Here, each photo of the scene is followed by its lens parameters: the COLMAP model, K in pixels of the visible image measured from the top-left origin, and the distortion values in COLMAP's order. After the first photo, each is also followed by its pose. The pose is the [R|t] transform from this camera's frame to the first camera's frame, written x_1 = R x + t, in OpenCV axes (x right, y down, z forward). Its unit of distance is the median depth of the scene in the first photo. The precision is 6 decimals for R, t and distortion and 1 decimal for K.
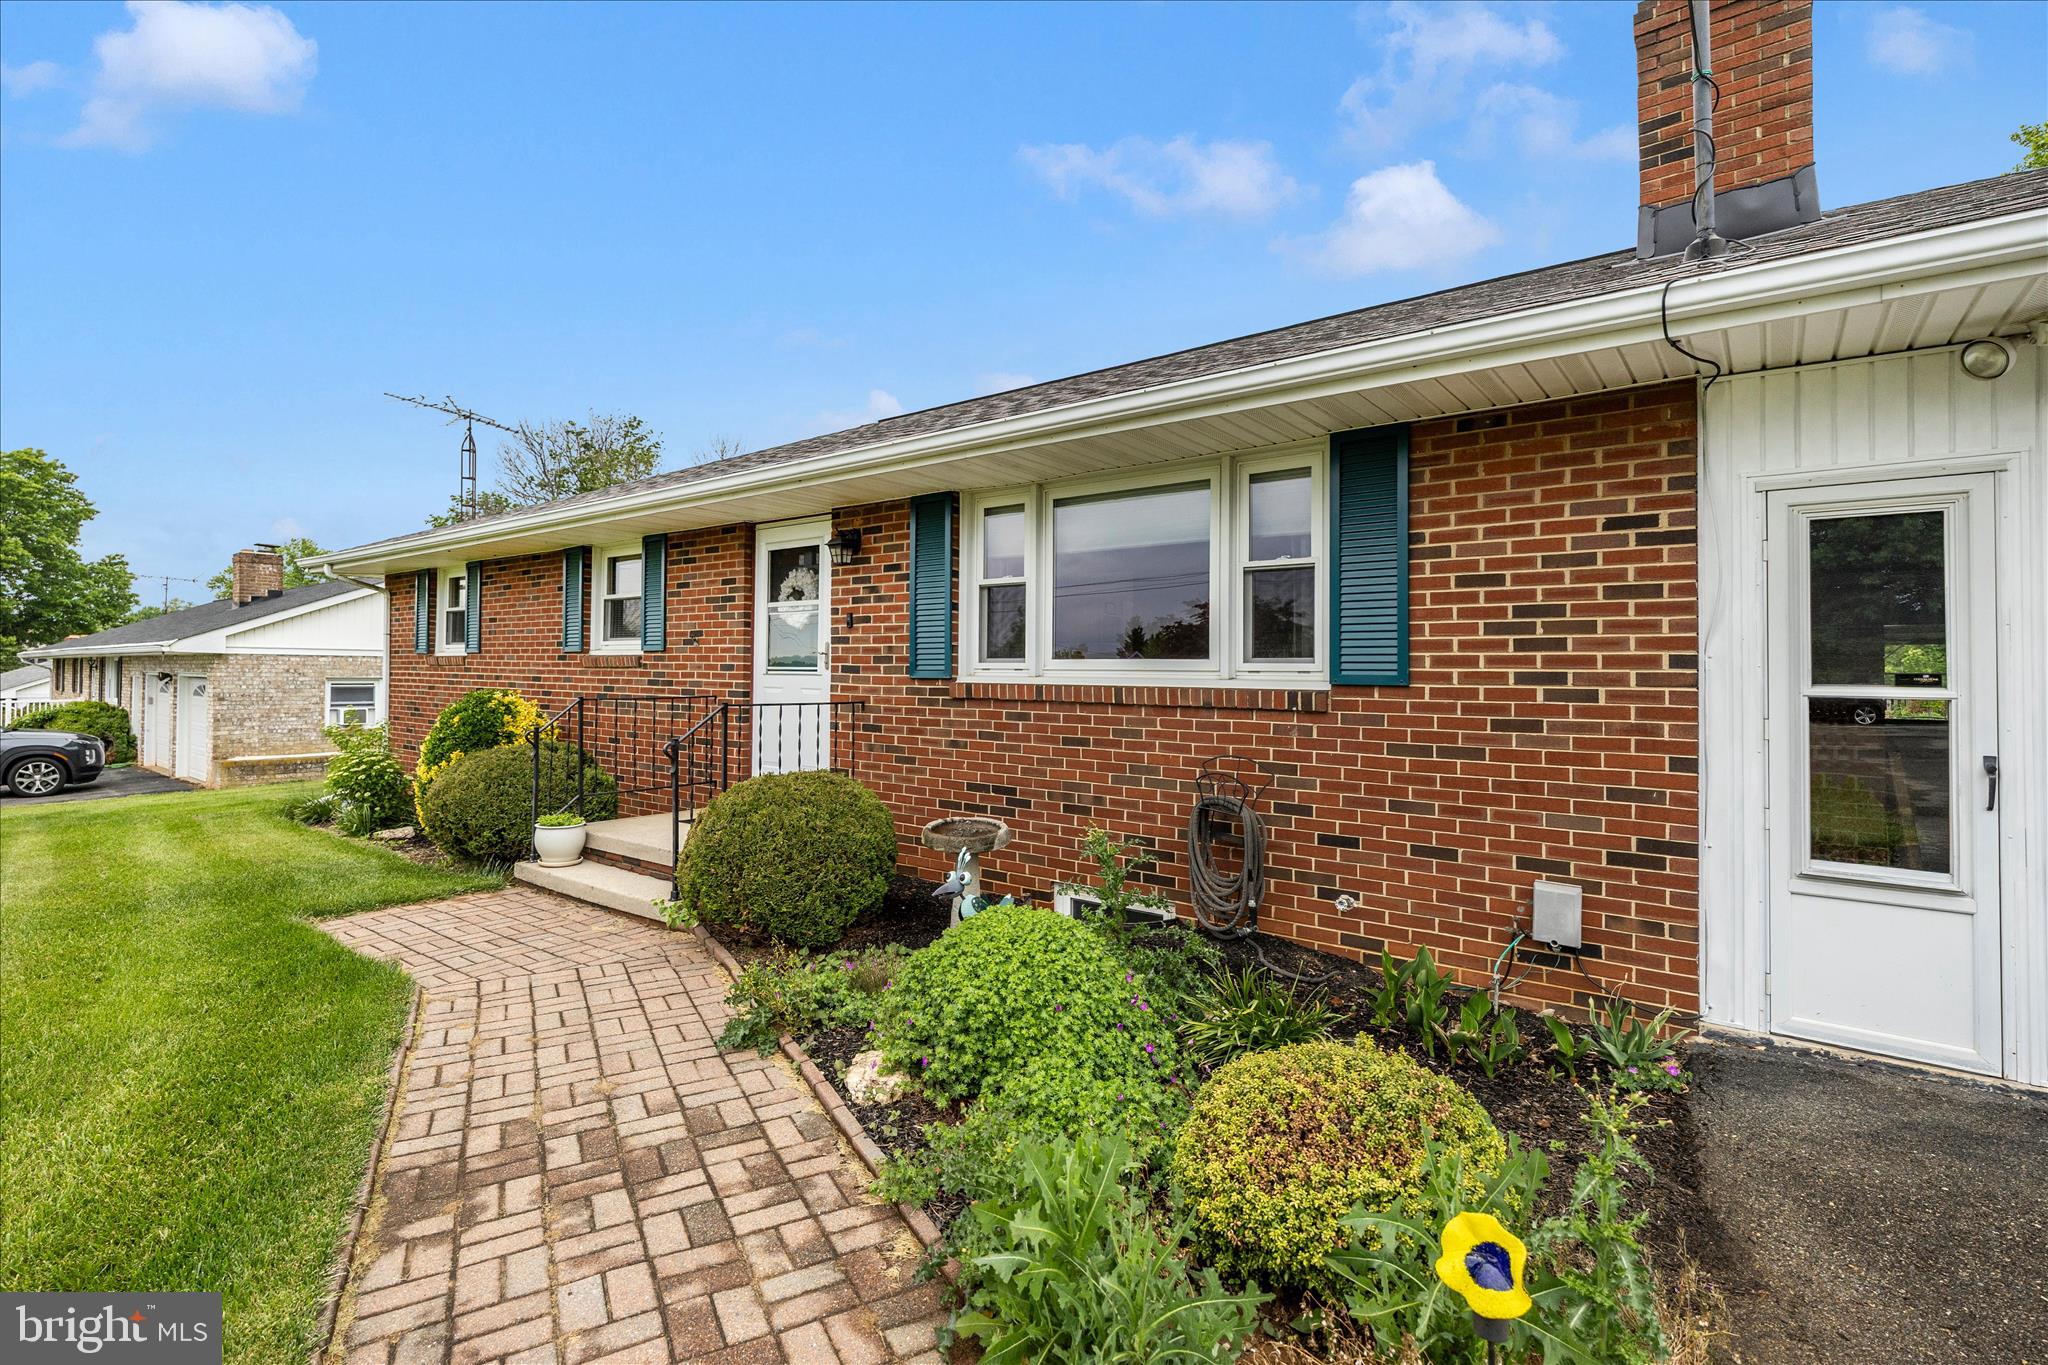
lens RADIAL K [[898.4, 0, 1027.7], [0, 898.4, 665.3], [0, 0, 1]] dist [-0.002572, 0.000462]
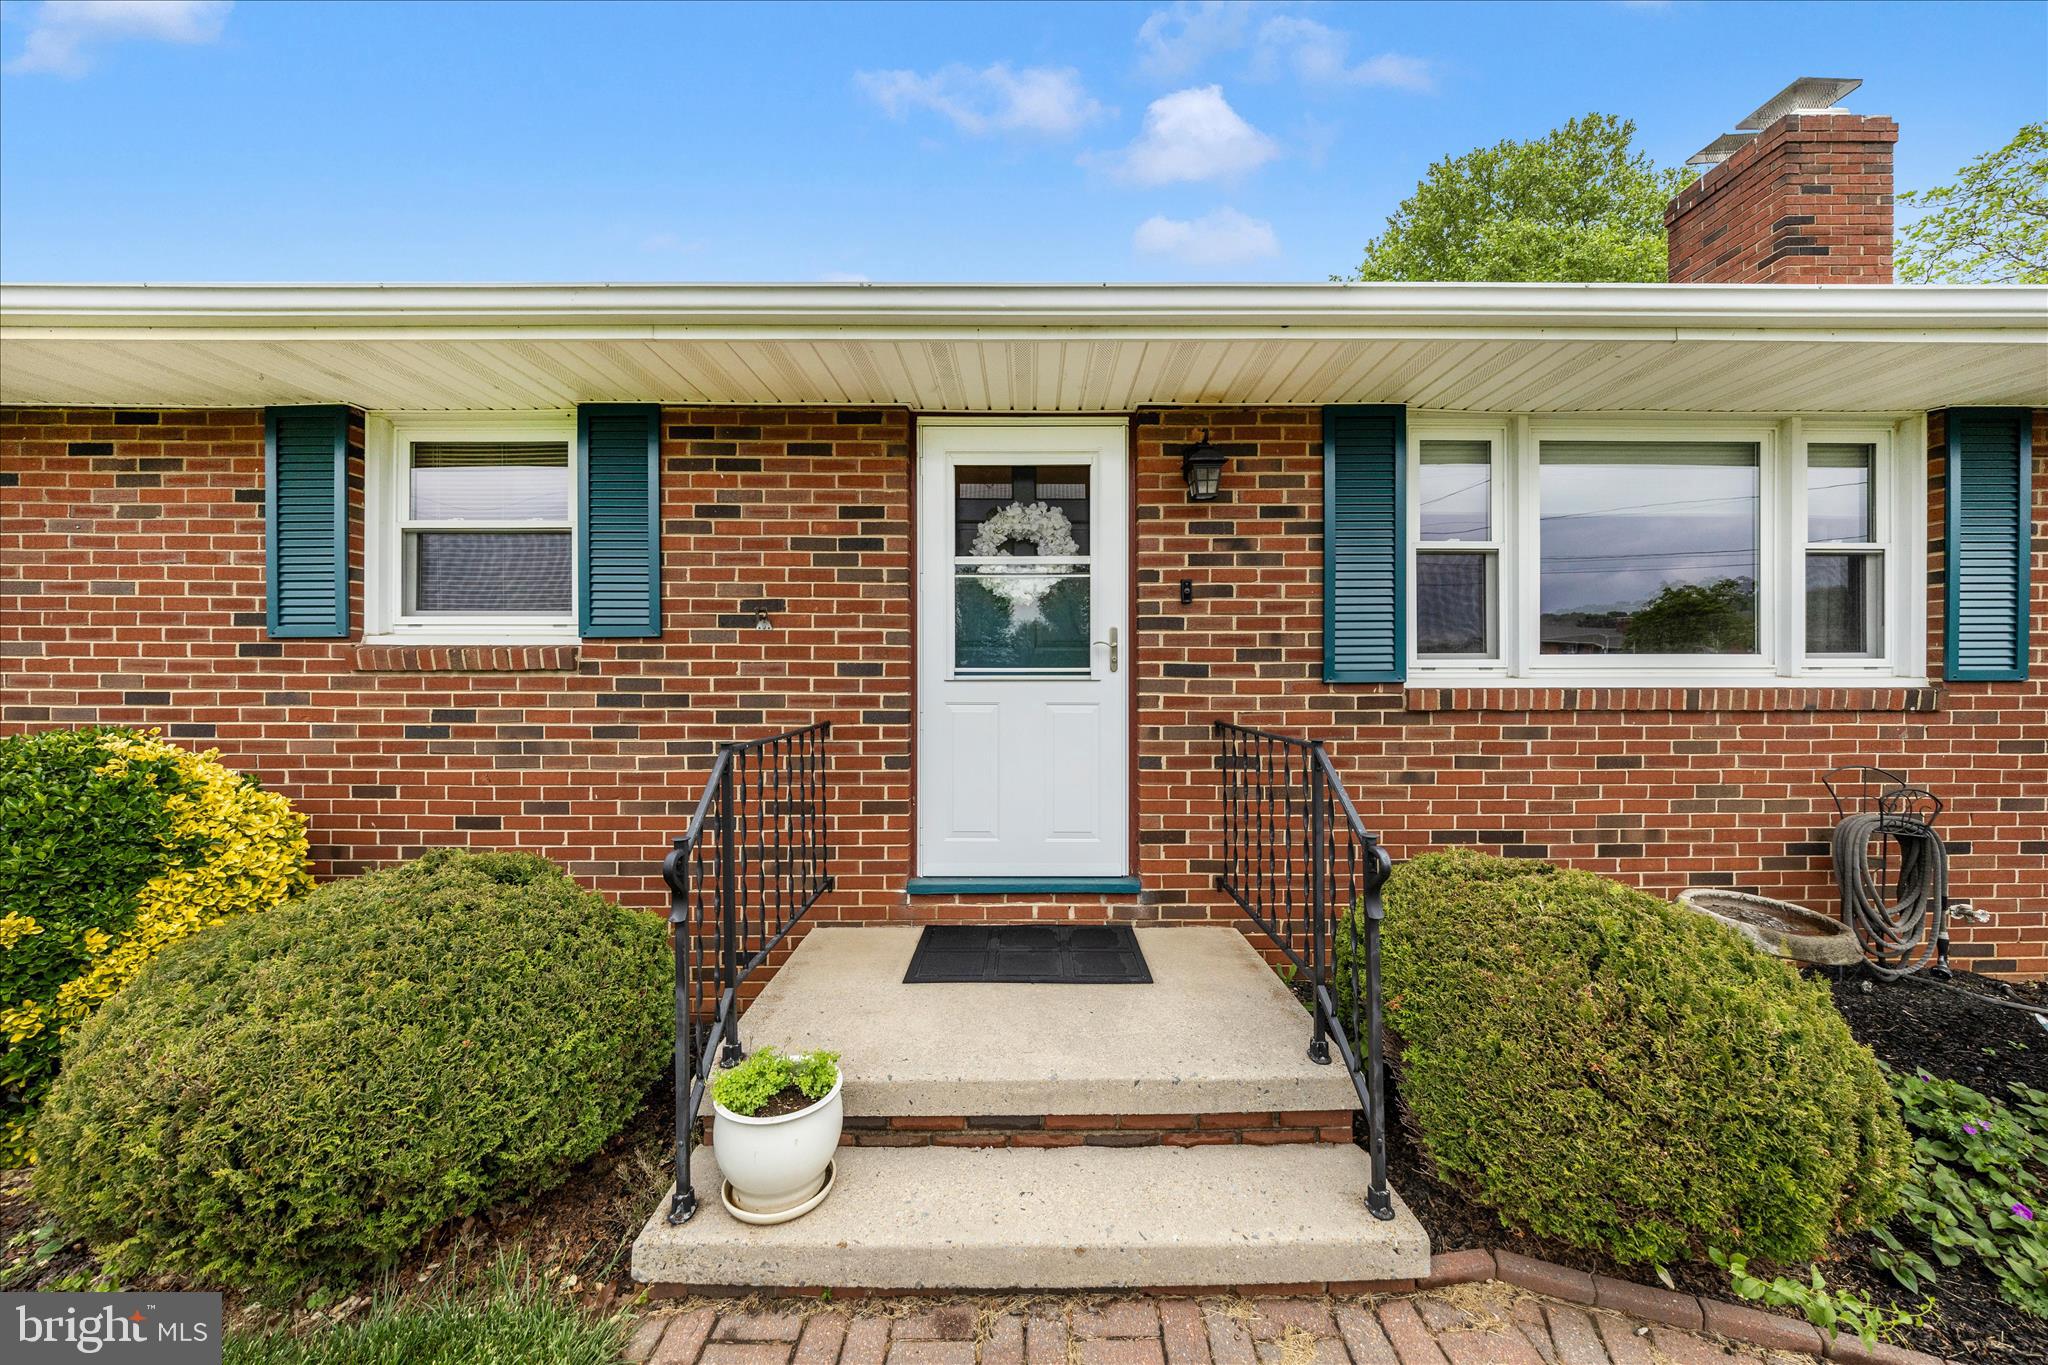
lens RADIAL K [[988.5, 0, 1025.8], [0, 988.5, 674.1], [0, 0, 1]] dist [-0.011848, -0.001596]
pose [[0.796122, -0.014256, 0.604968, -0.770962], [0.004918, 0.999842, 0.017088, -0.006097], [-0.605116, -0.010629, 0.796066, 0.576705]]
